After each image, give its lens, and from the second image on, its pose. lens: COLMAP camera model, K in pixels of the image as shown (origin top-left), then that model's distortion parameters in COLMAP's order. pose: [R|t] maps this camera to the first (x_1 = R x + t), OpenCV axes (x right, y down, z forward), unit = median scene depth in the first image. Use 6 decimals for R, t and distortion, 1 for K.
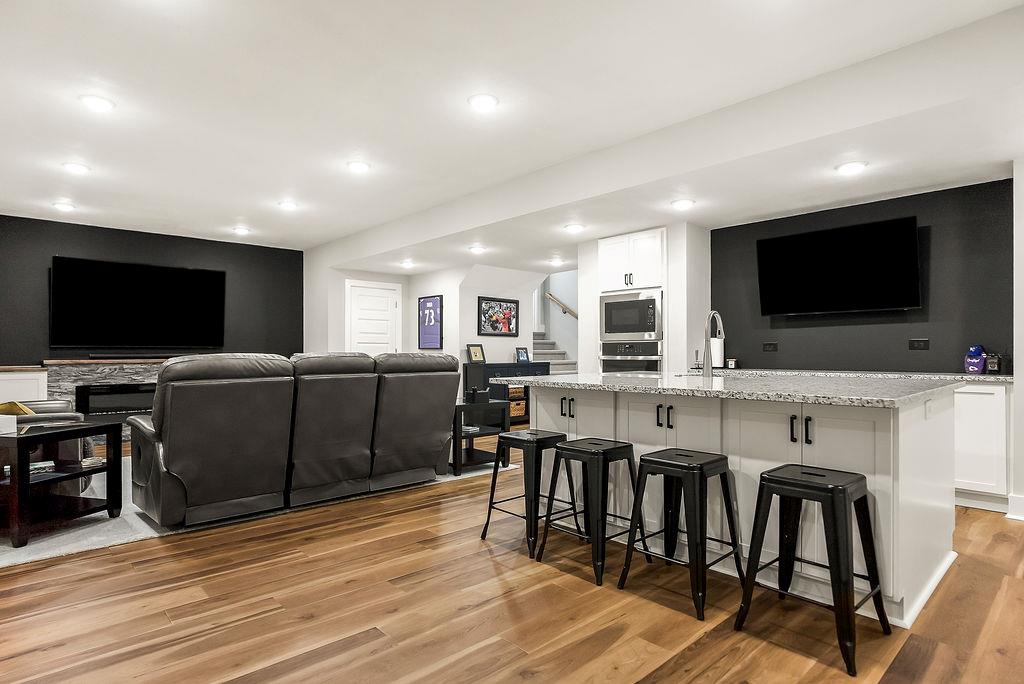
lens RADIAL K [[551.8, 0, 511.6], [0, 551.8, 347.5], [0, 0, 1]] dist [-0.004405, 0.000940]
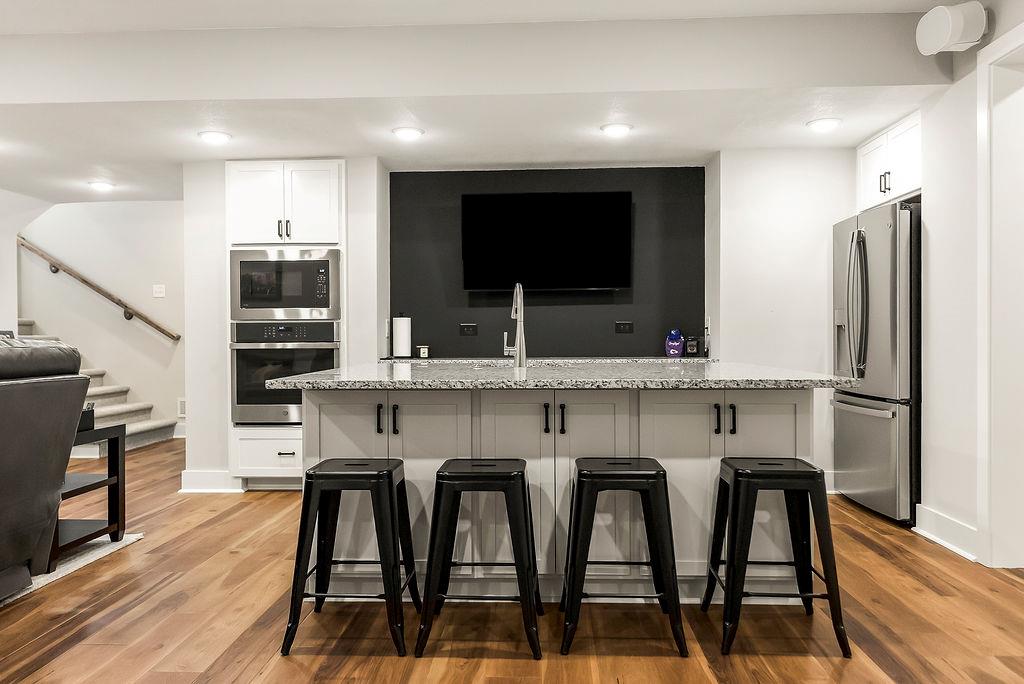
lens RADIAL K [[771.5, 0, 513.9], [0, 771.5, 342.3], [0, 0, 1]] dist [0.006284, -0.001724]
pose [[0.716286, -0.008119, 0.697759, -0.276481], [-0.000893, 0.999921, 0.012552, 0.002913], [-0.697806, -0.009614, 0.716222, 0.150244]]
